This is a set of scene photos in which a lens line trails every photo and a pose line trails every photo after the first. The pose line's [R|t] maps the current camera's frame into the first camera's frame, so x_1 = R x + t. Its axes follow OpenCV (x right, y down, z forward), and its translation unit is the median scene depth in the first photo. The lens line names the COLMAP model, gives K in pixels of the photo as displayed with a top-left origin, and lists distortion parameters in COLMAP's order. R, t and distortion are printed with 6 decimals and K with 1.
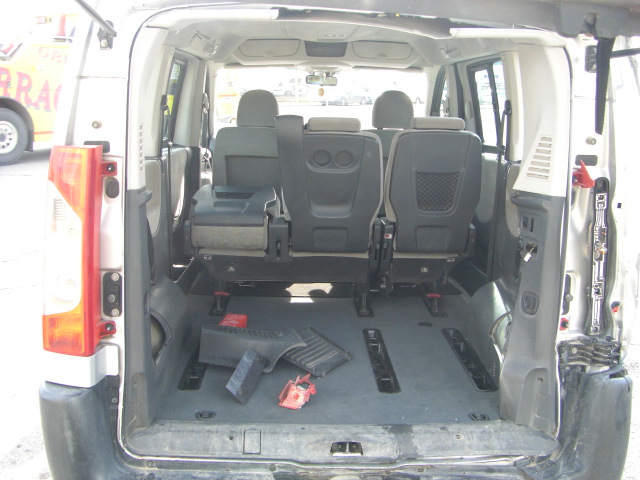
lens RADIAL K [[722.2, 0, 319.2], [0, 722.2, 232.4], [0, 0, 1]] dist [-0.202024, 0.198568]
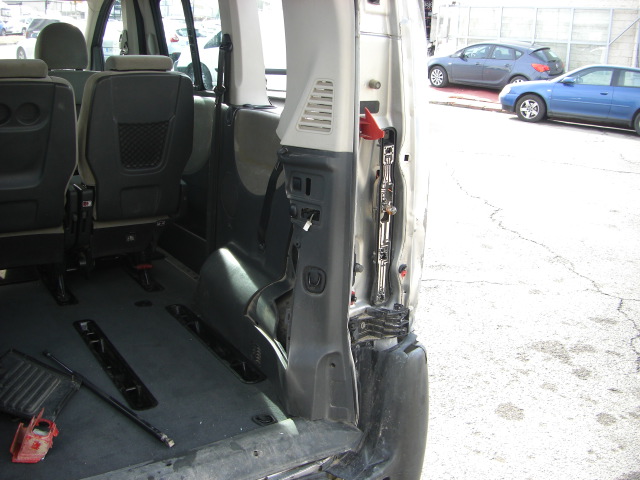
lens RADIAL K [[722.2, 0, 319.2], [0, 722.2, 232.4], [0, 0, 1]] dist [-0.202024, 0.198568]
pose [[0.862616, -0.118426, 0.491801, -0.112367], [0.070362, 0.990849, 0.115182, -0.054325], [-0.500941, -0.064754, 0.863056, 0.259758]]
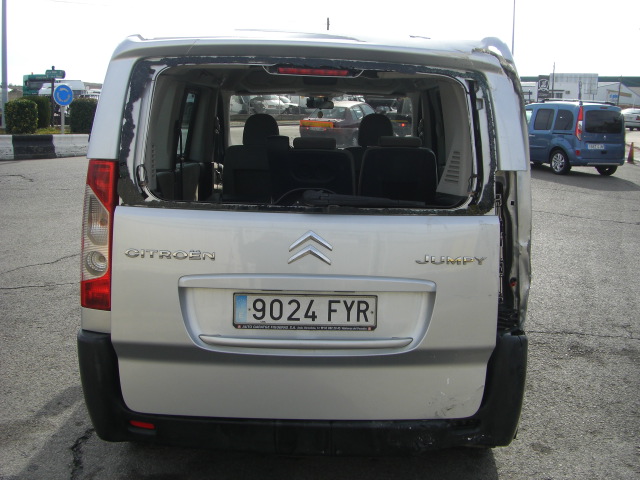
lens RADIAL K [[722.2, 0, 319.2], [0, 722.2, 232.4], [0, 0, 1]] dist [-0.202024, 0.198568]
pose [[0.998826, 0.001221, -0.048430, 0.125919], [-0.002397, 0.999703, -0.024238, 0.047079], [0.048386, 0.024325, 0.998532, -0.328668]]
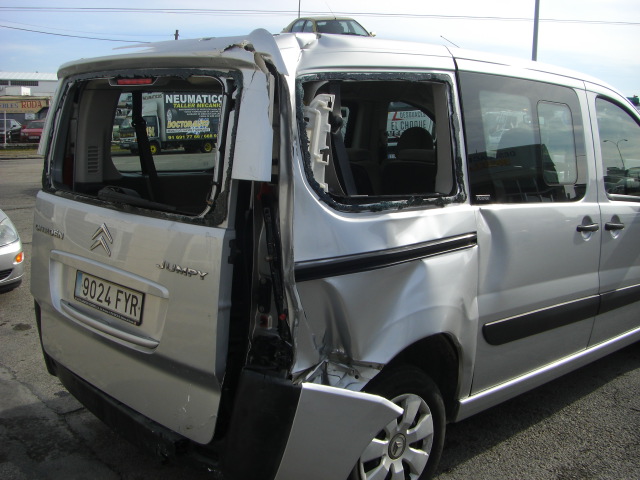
lens RADIAL K [[722.2, 0, 319.2], [0, 722.2, 232.4], [0, 0, 1]] dist [-0.202024, 0.198568]
pose [[0.643109, 0.102098, -0.758938, 1.278703], [-0.149524, 0.988738, 0.006309, -0.033939], [0.751035, 0.109422, 0.651133, 0.288780]]
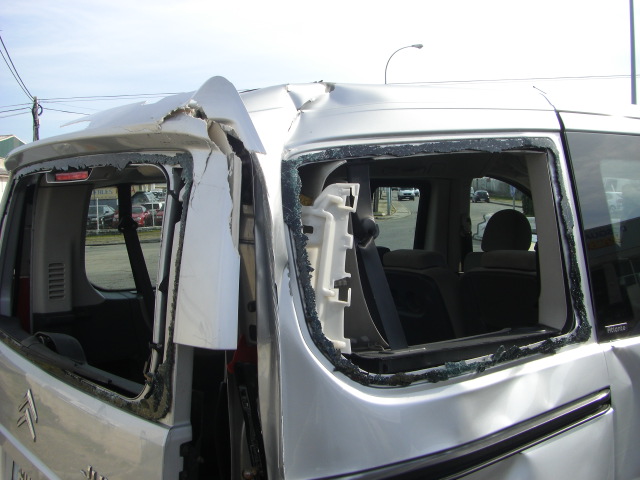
lens RADIAL K [[722.2, 0, 319.2], [0, 722.2, 232.4], [0, 0, 1]] dist [-0.202024, 0.198568]
pose [[0.537275, -0.002846, -0.843402, 0.951075], [-0.115729, 0.990287, -0.077065, -0.146904], [0.835429, 0.139012, 0.531727, 0.647866]]
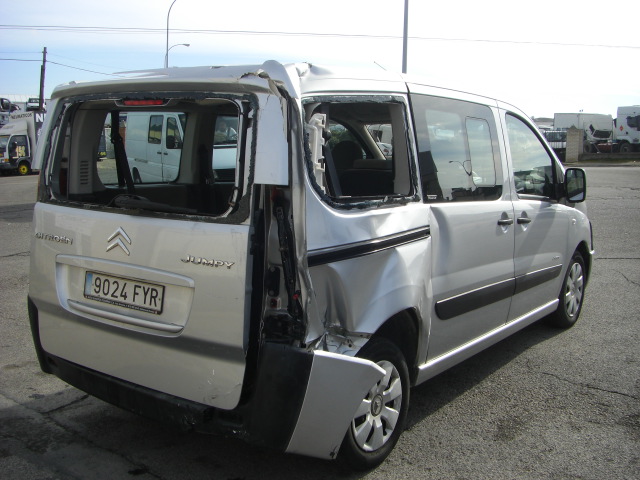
lens RADIAL K [[722.2, 0, 319.2], [0, 722.2, 232.4], [0, 0, 1]] dist [-0.202024, 0.198568]
pose [[0.775744, 0.062182, -0.627976, 1.287297], [-0.111427, 0.992994, -0.039321, 0.038715], [0.621132, 0.100476, 0.777238, -0.049609]]
